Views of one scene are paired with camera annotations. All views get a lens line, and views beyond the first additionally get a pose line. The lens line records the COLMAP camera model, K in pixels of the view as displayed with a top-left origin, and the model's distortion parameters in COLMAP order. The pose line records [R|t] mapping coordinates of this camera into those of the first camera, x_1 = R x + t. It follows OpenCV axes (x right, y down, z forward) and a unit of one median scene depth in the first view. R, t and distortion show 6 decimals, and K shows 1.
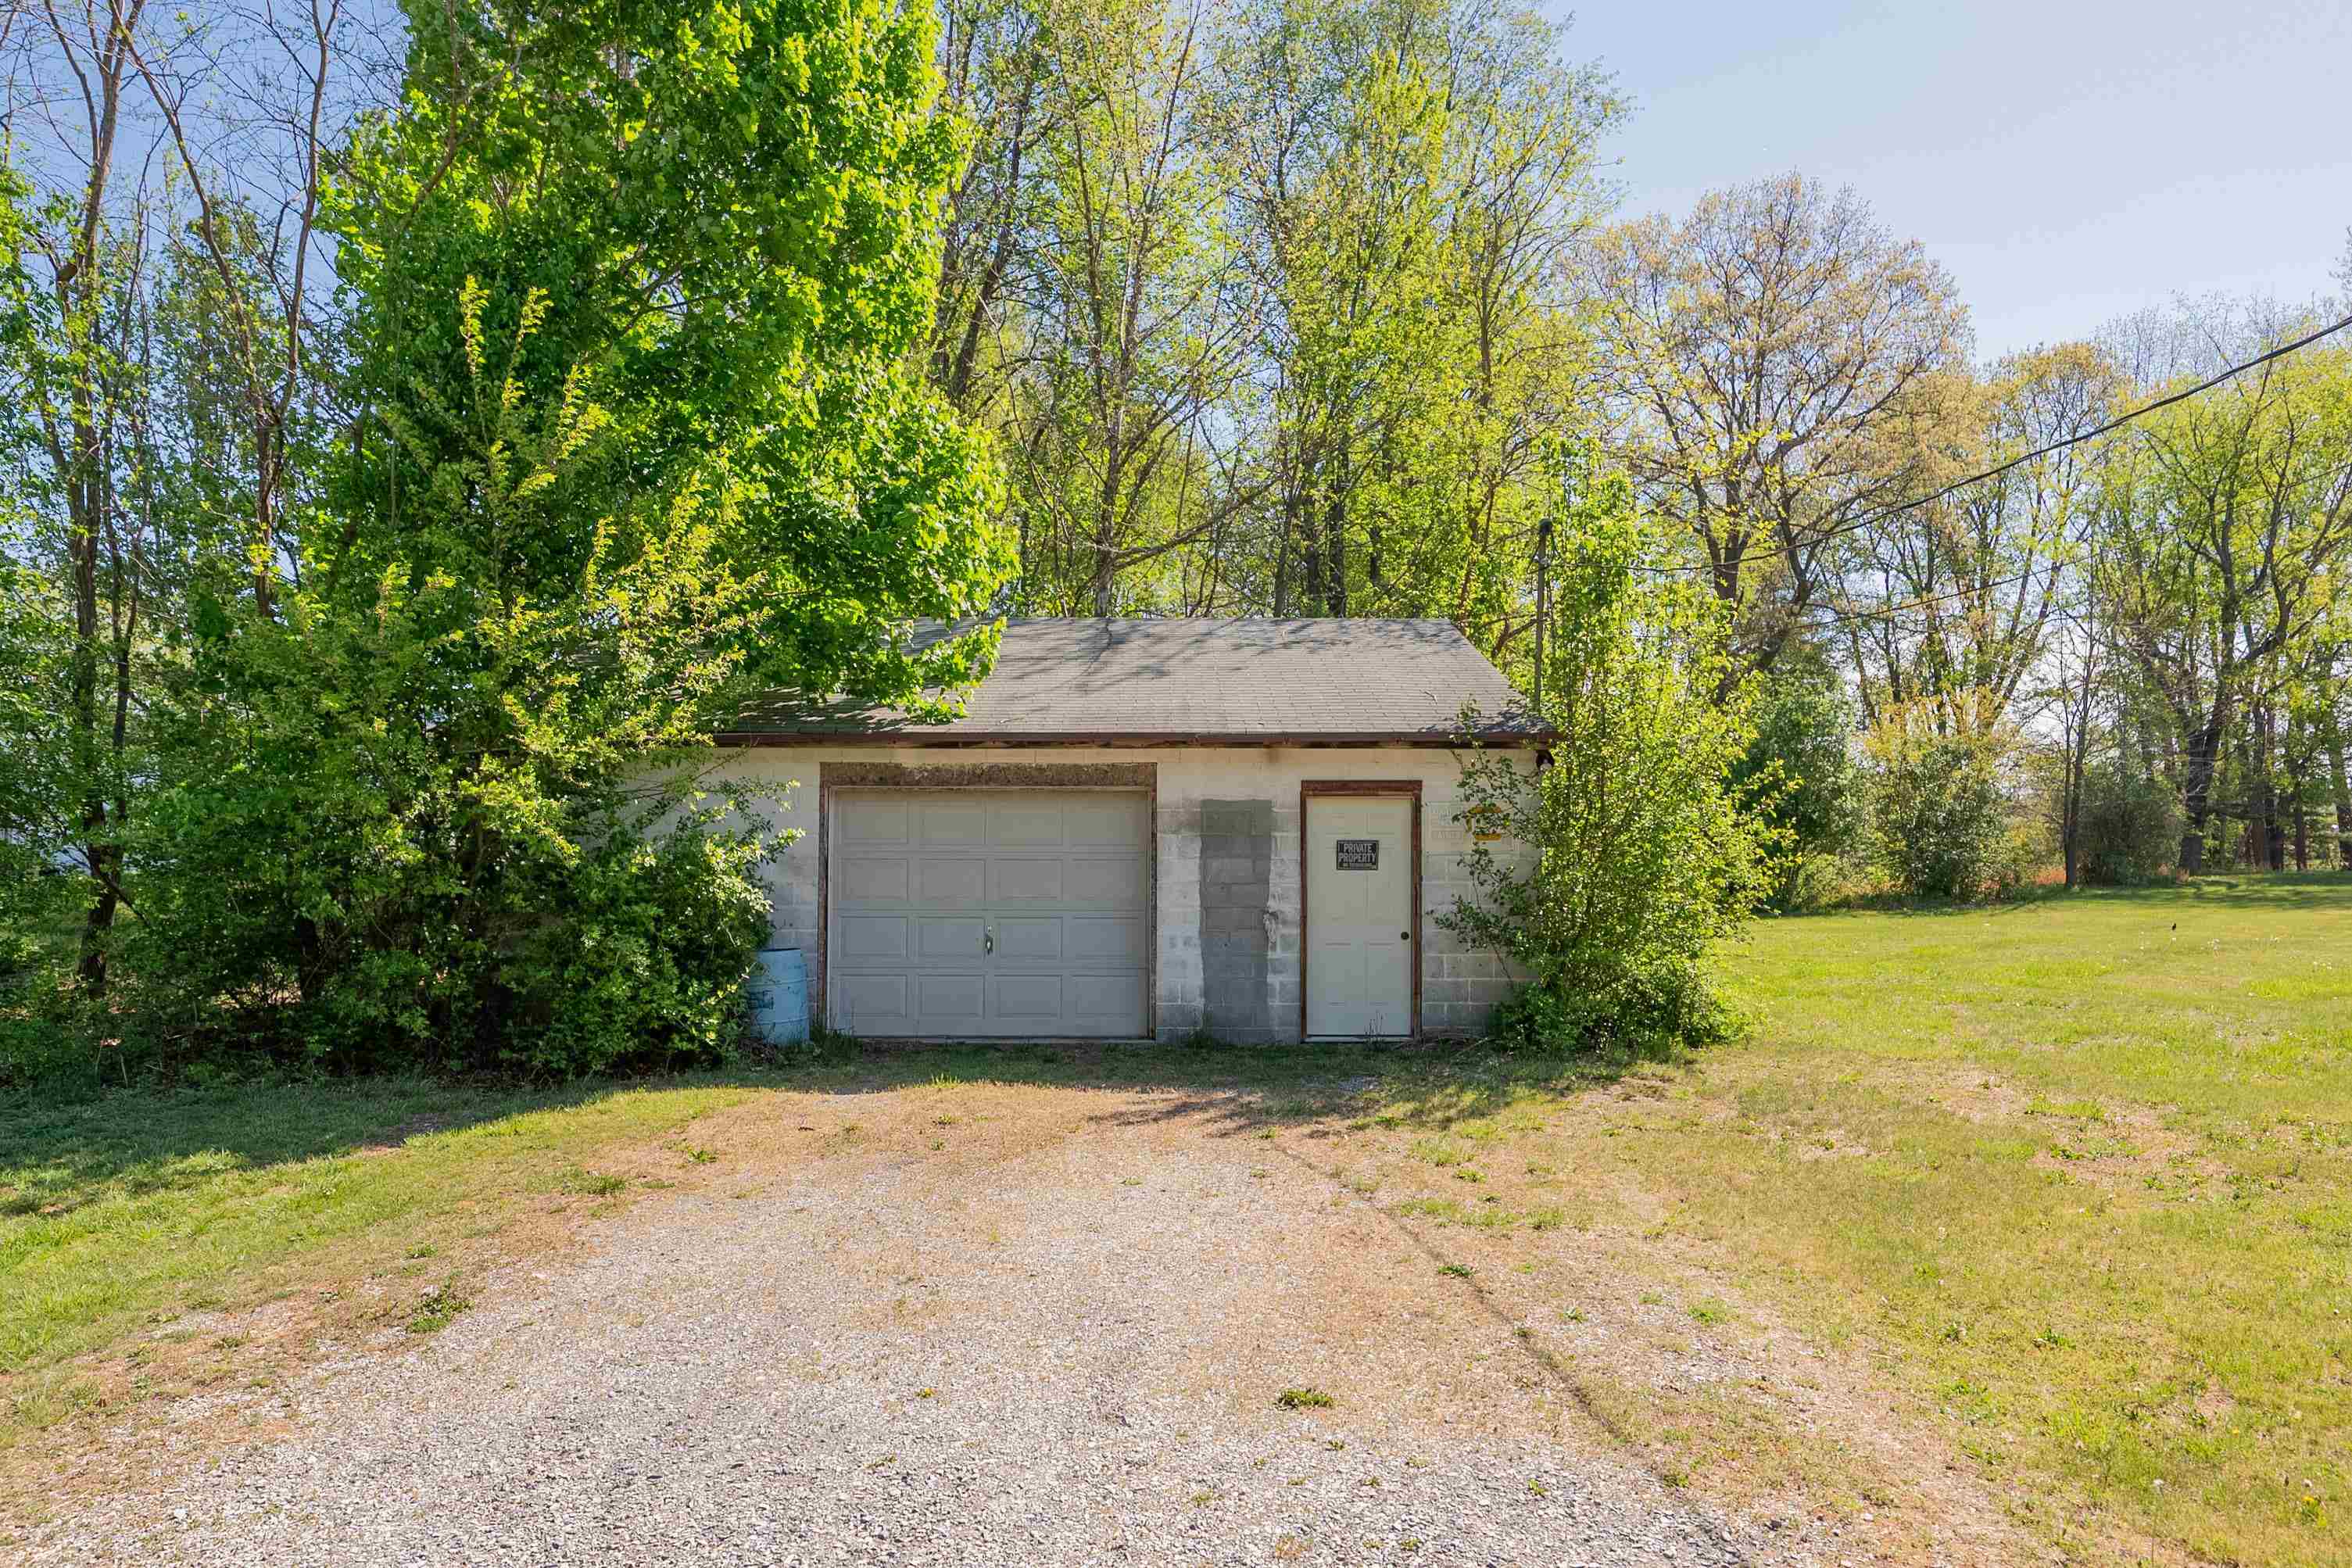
lens RADIAL K [[1479.7, 0, 1254.3], [0, 1479.7, 794.6], [0, 0, 1]] dist [-0.006848, 0.000099]
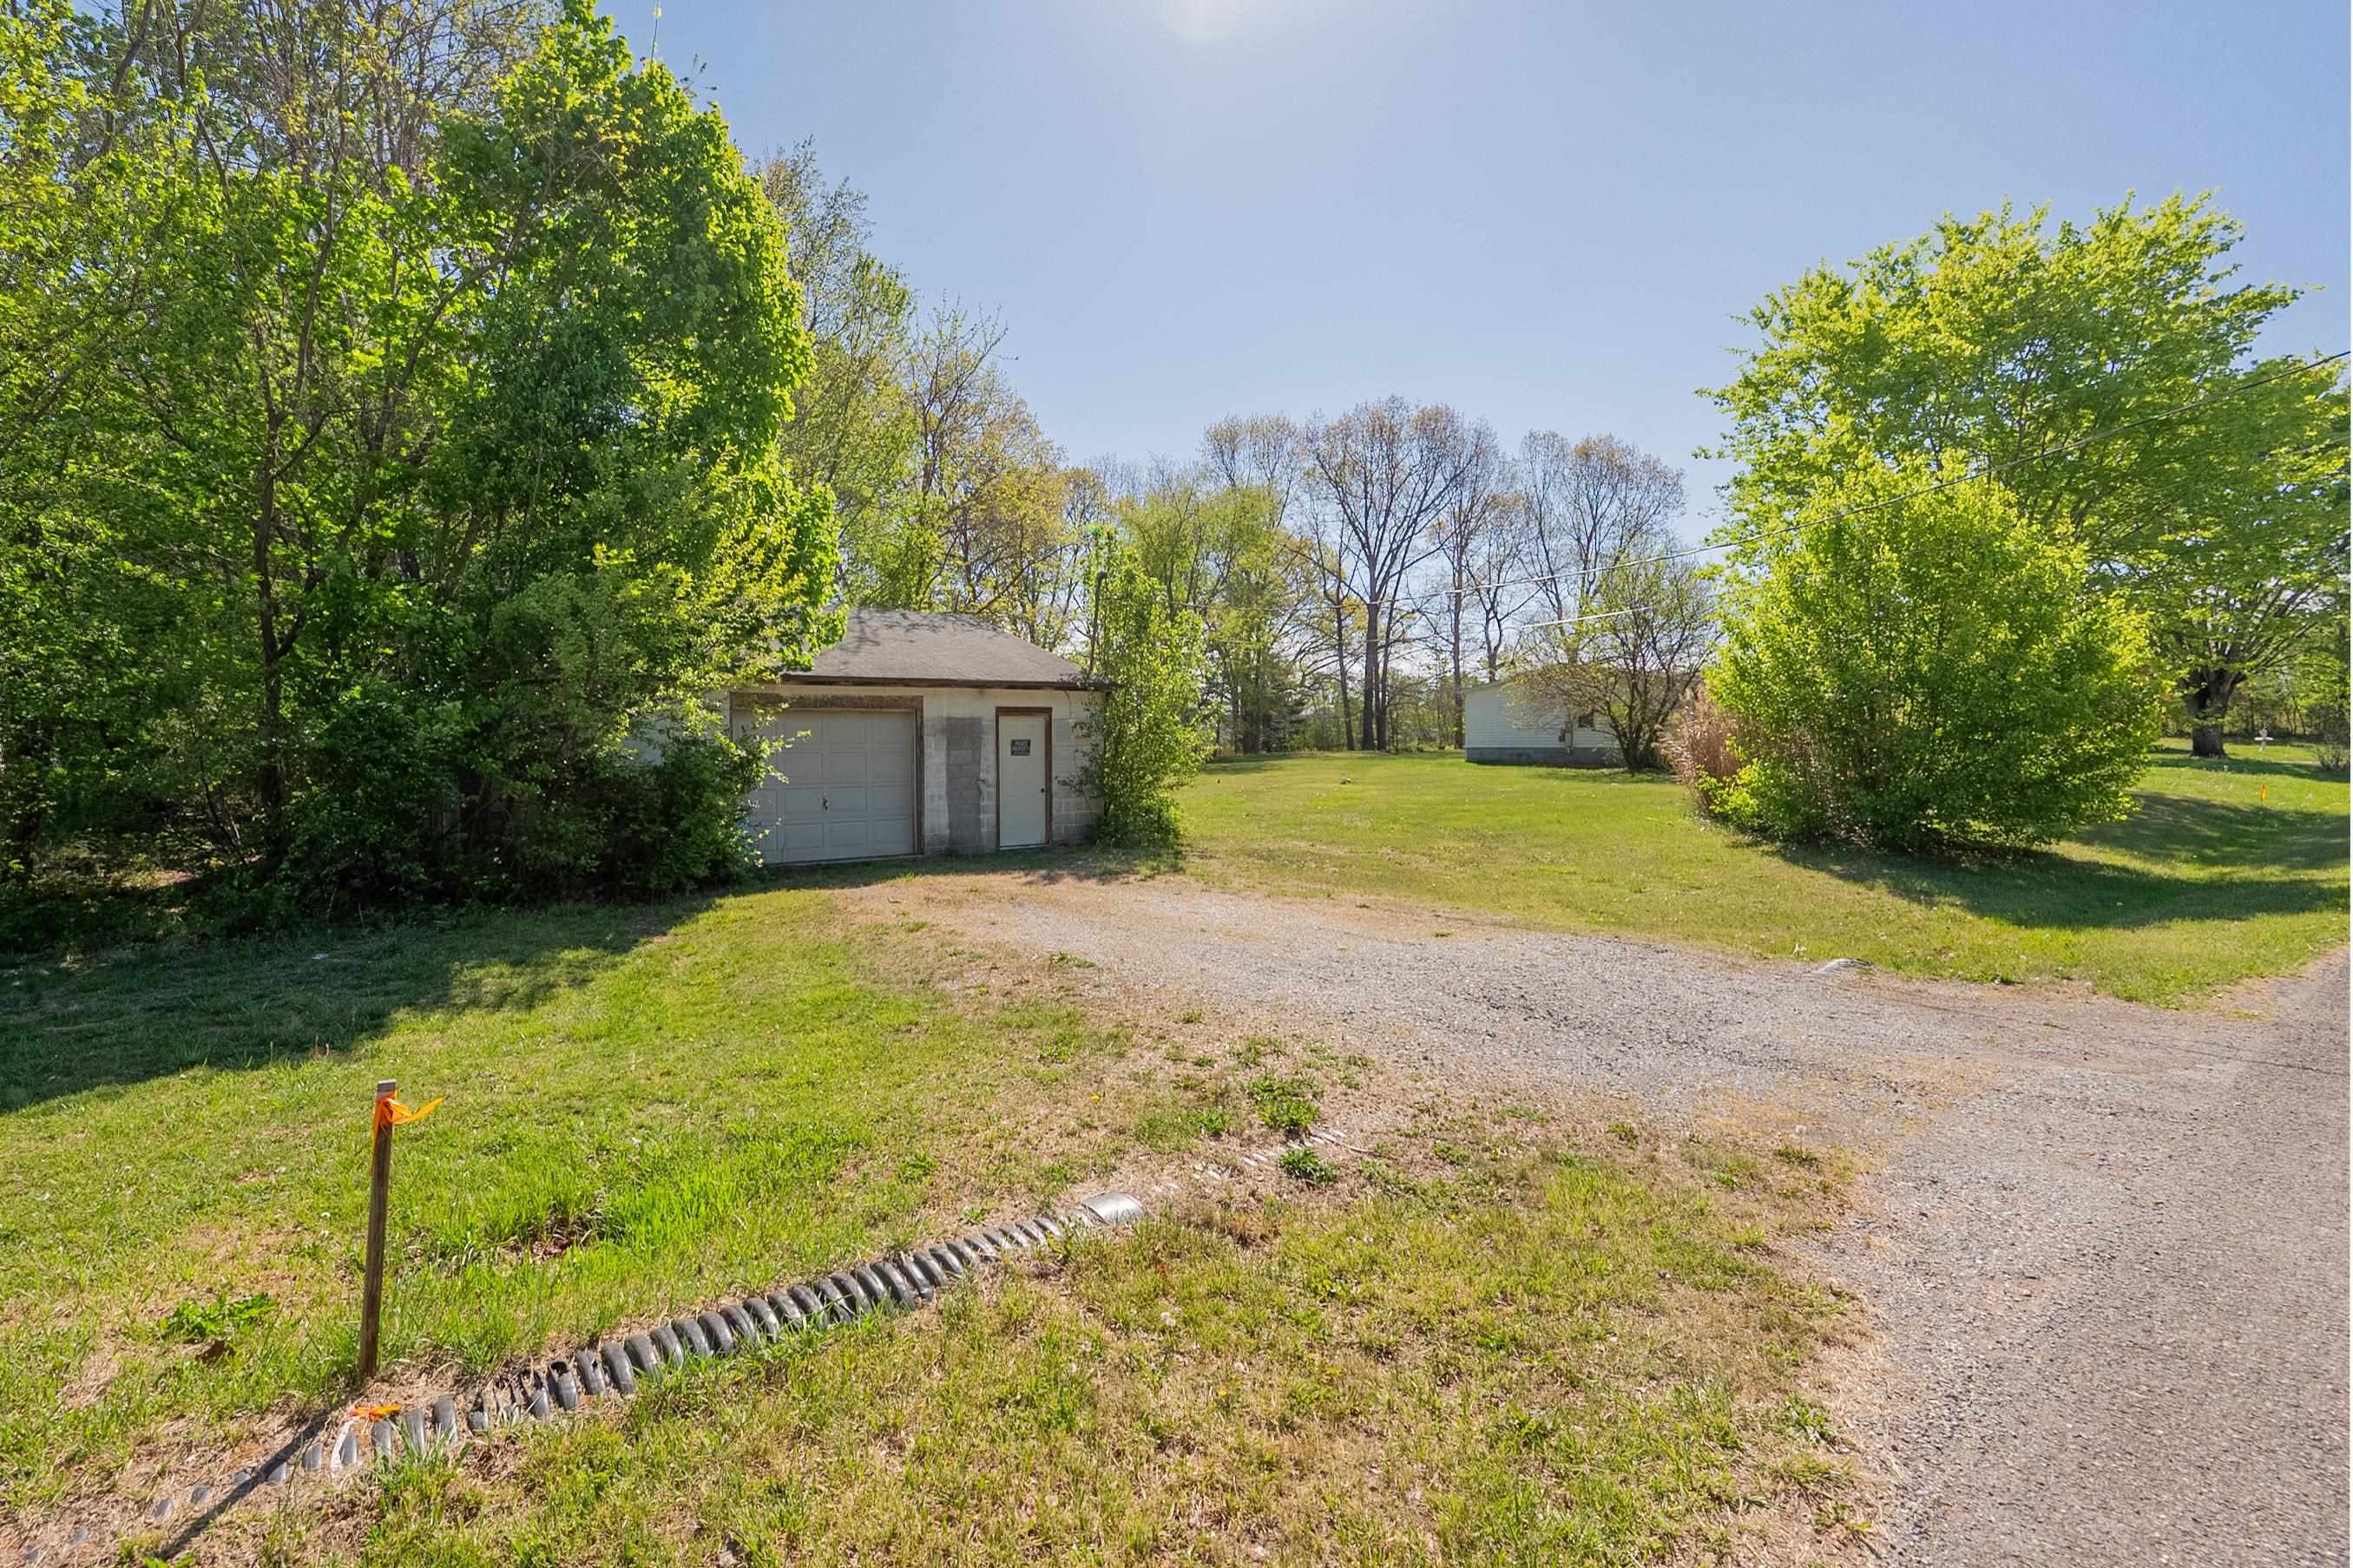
lens RADIAL K [[939.3, 0, 1100.4], [0, 939.3, 760.4], [0, 0, 1]] dist [-0.011601, 0.001049]
pose [[0.850469, -0.015850, 0.525786, -0.461082], [-0.008964, 0.998964, 0.044613, 0.003555], [-0.525949, -0.042655, 0.849446, -0.044764]]
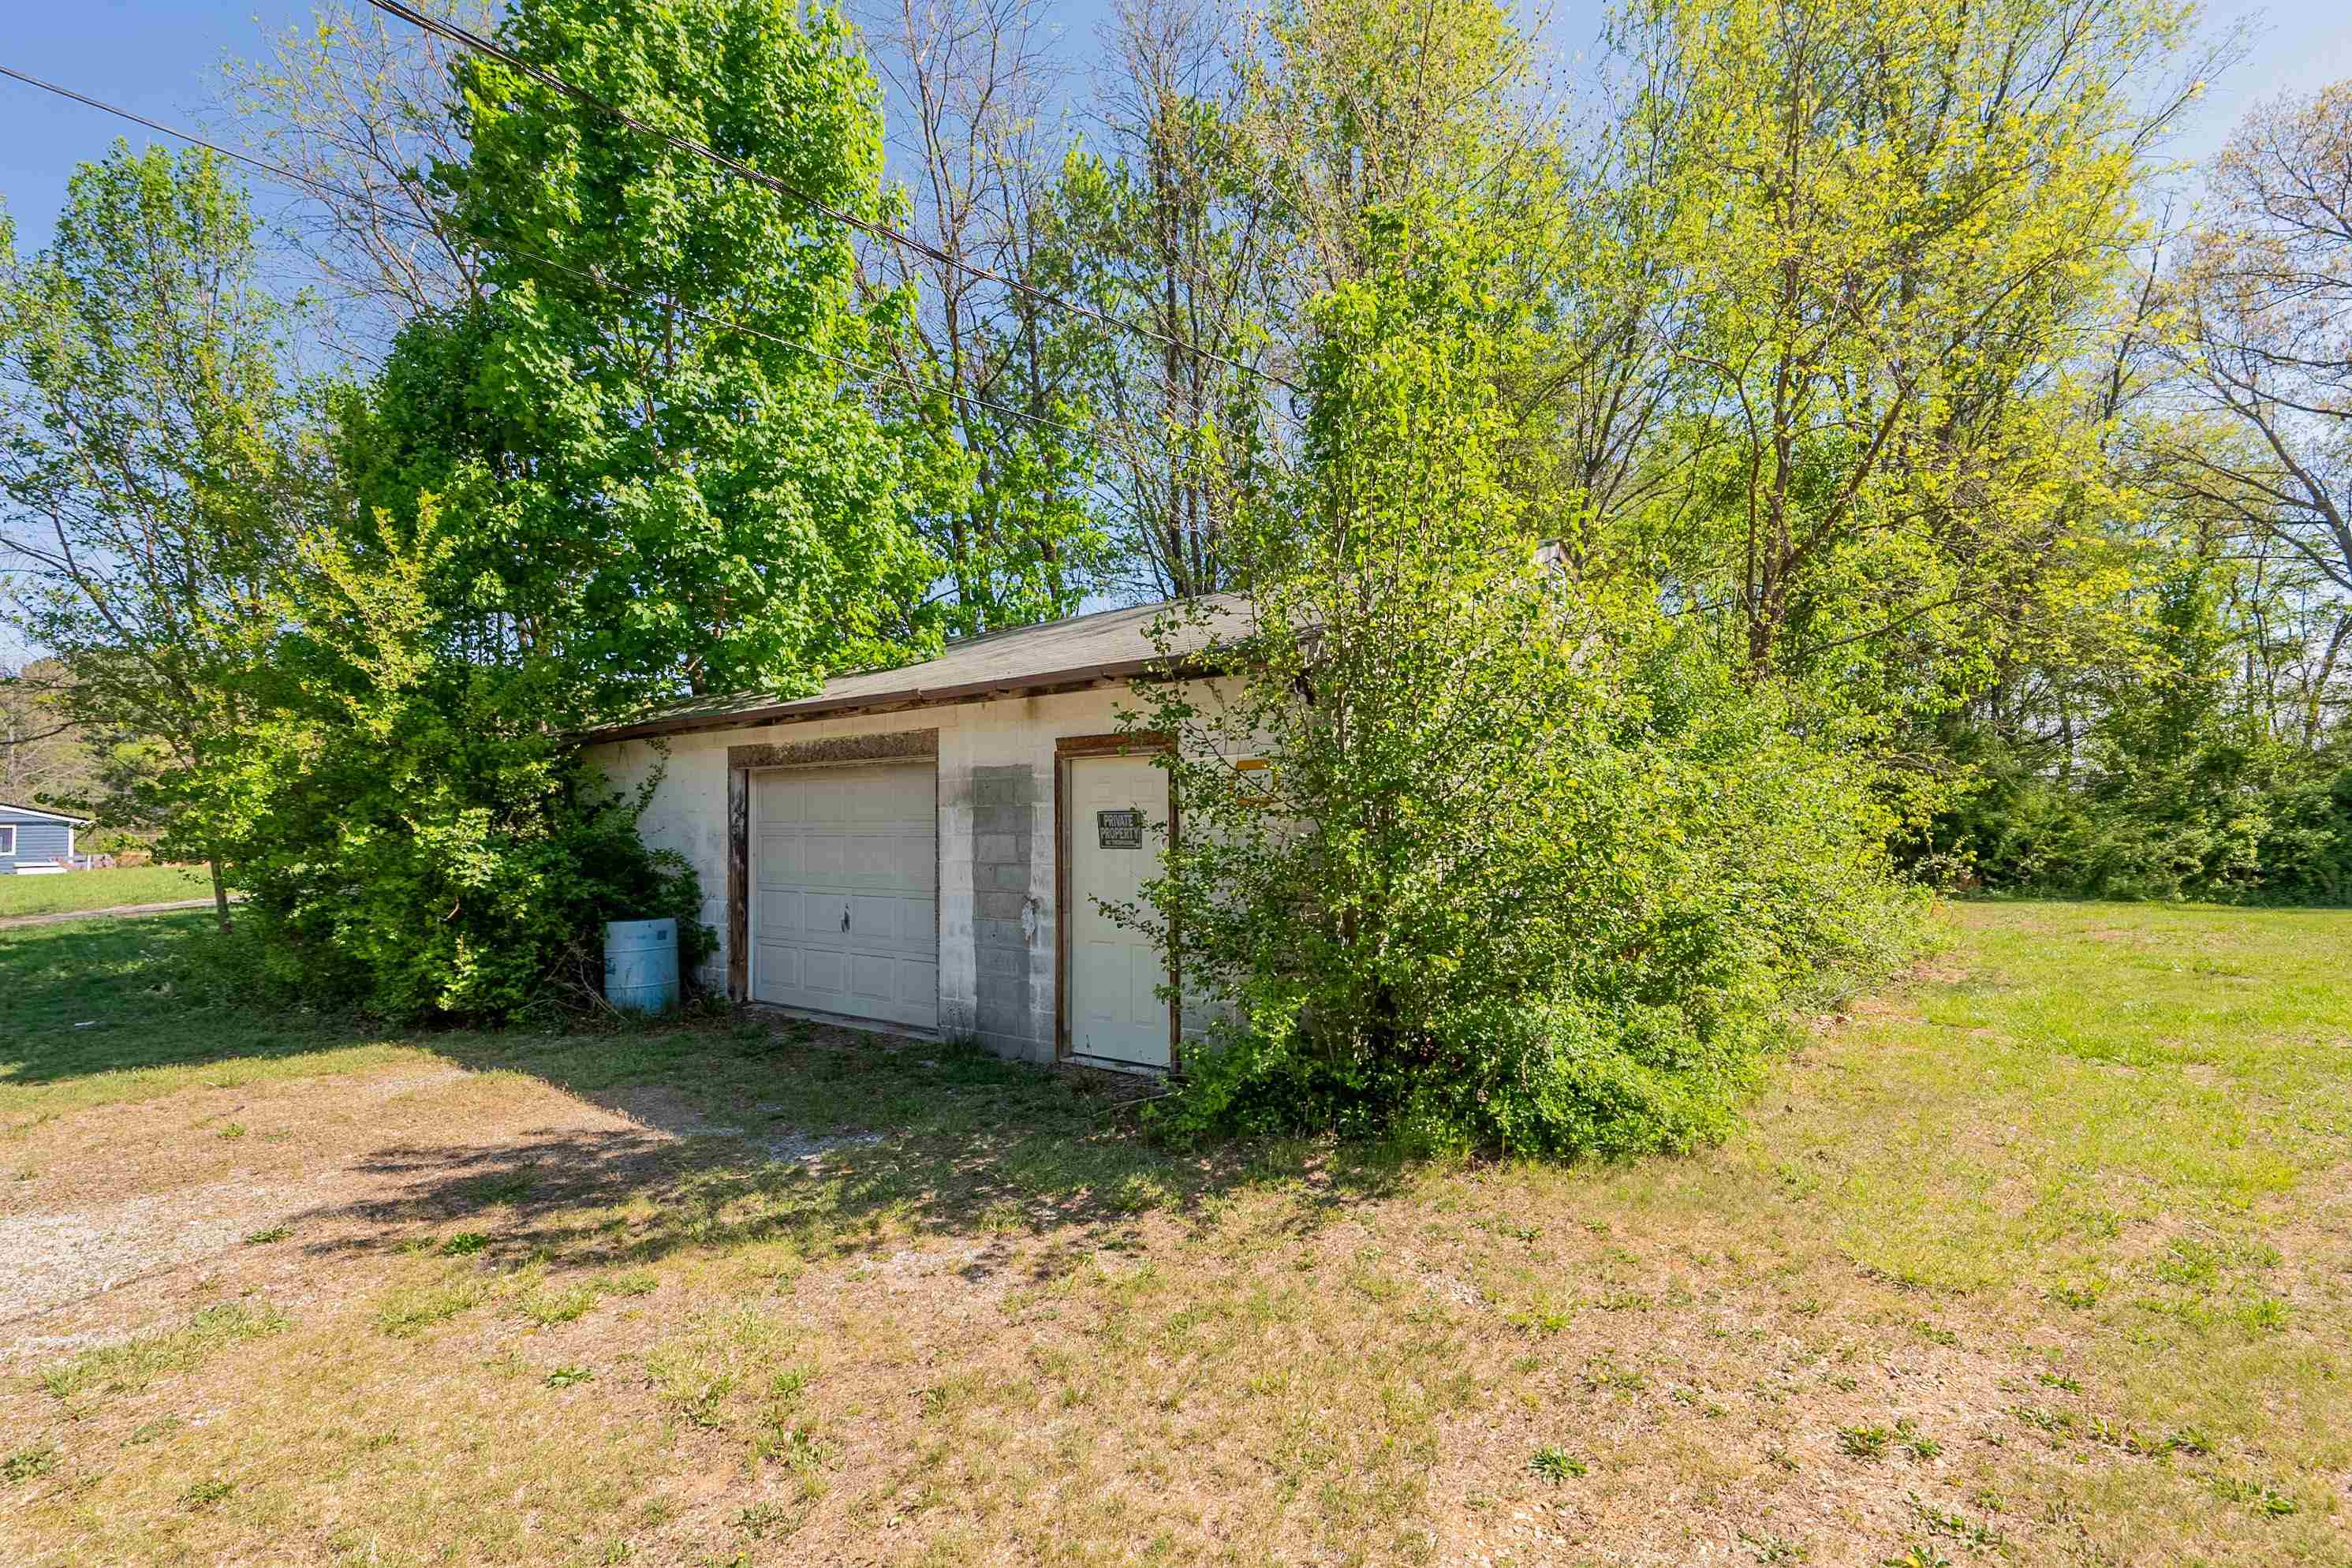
lens RADIAL K [[1100.9, 0, 1177.4], [0, 1100.9, 803.3], [0, 0, 1]] dist [0.004500, 0.000622]
pose [[0.817461, -0.018496, -0.575686, 0.429490], [0.027895, 0.999583, 0.007494, 0.023324], [0.575308, -0.022185, 0.817636, 0.542155]]
